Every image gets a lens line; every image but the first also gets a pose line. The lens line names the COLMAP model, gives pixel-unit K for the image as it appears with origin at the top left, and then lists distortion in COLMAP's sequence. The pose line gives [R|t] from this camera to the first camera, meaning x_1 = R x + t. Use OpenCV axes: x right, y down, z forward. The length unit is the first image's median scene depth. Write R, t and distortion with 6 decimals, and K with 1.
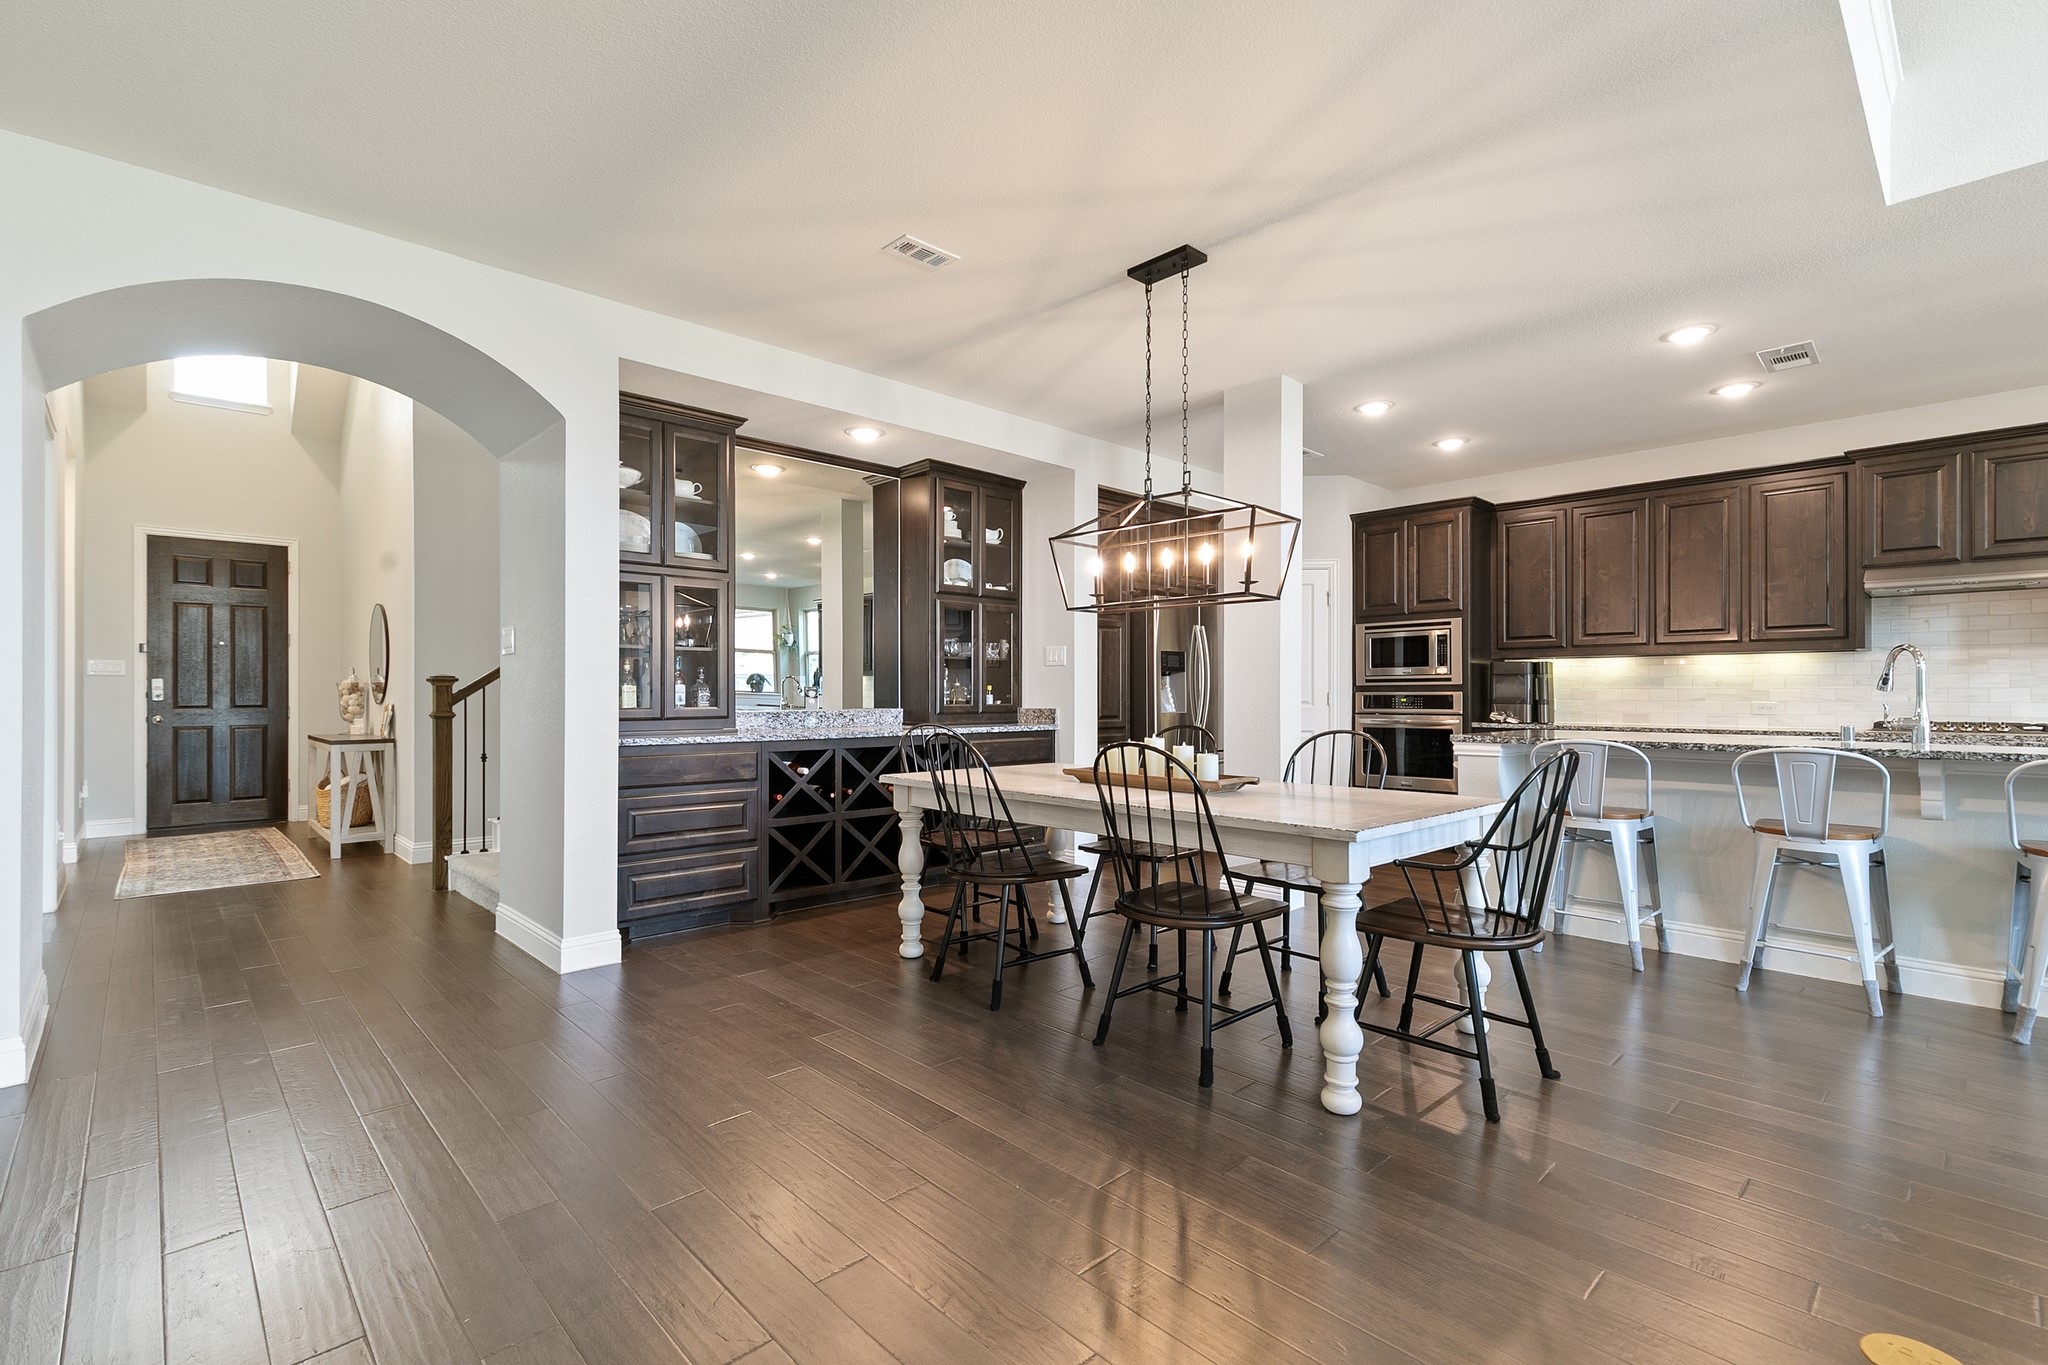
lens RADIAL K [[940.1, 0, 1011.4], [0, 940.1, 688.2], [0, 0, 1]] dist [0.014166, -0.001787]
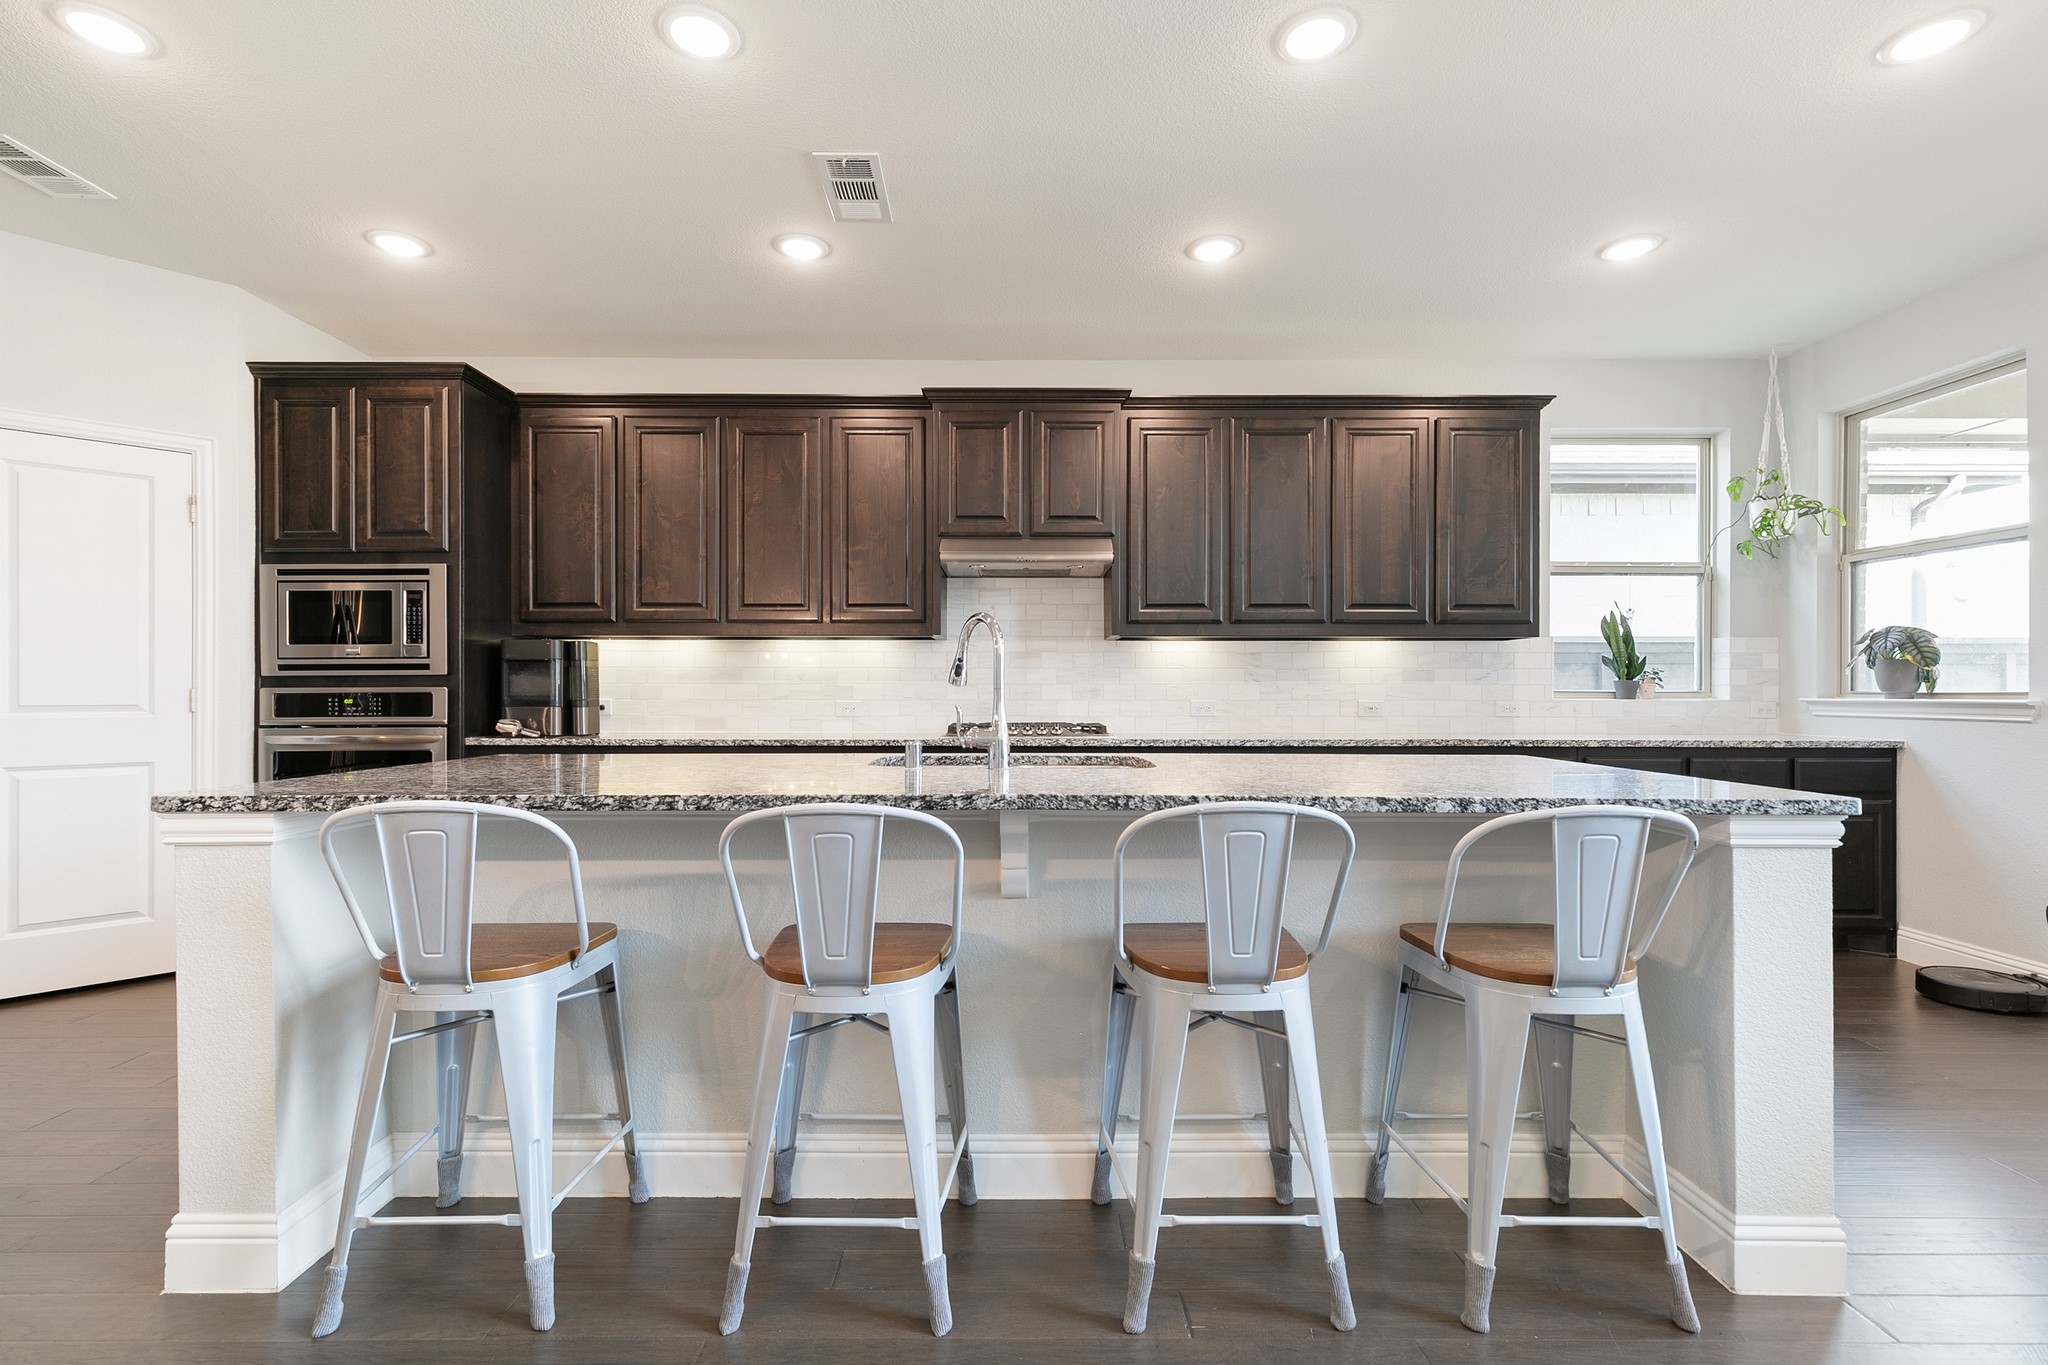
lens RADIAL K [[940.1, 0, 1030.6], [0, 940.1, 696.6], [0, 0, 1]] dist [0.014166, -0.001787]
pose [[0.681761, -0.003354, 0.731567, 0.318038], [-0.005433, 0.999939, 0.009648, 0.002348], [-0.731554, -0.010552, 0.681701, 0.346107]]
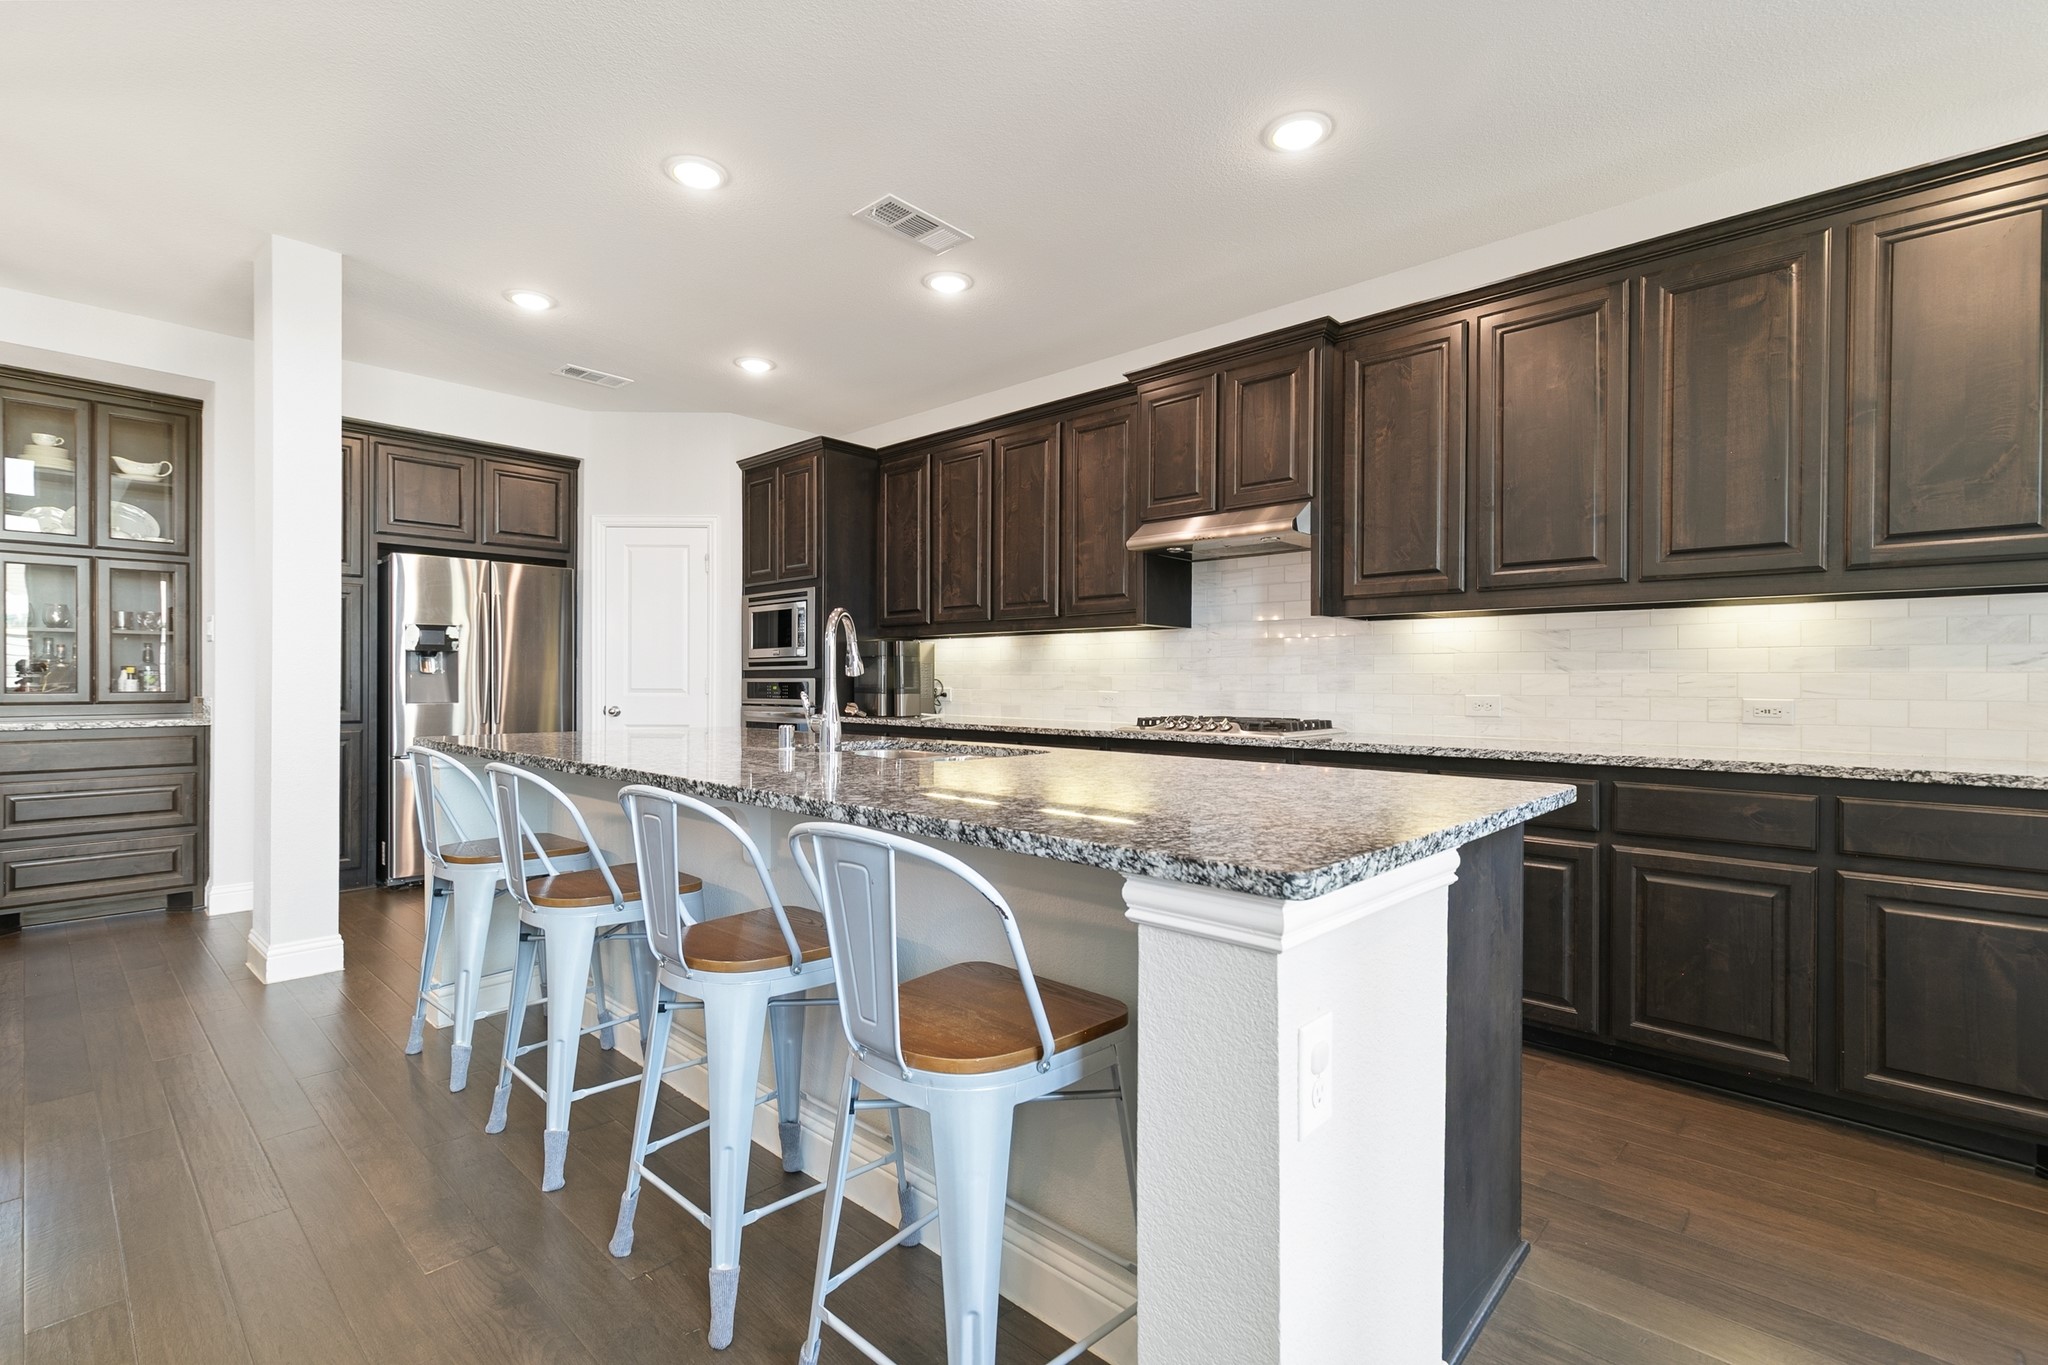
lens RADIAL K [[940.1, 0, 988.5], [0, 940.1, 688.2], [0, 0, 1]] dist [0.014166, -0.001787]
pose [[0.998851, 0.004413, 0.047719, 0.646485], [-0.005034, 0.999904, 0.012921, 0.001684], [-0.047658, -0.013146, 0.998777, 0.198817]]
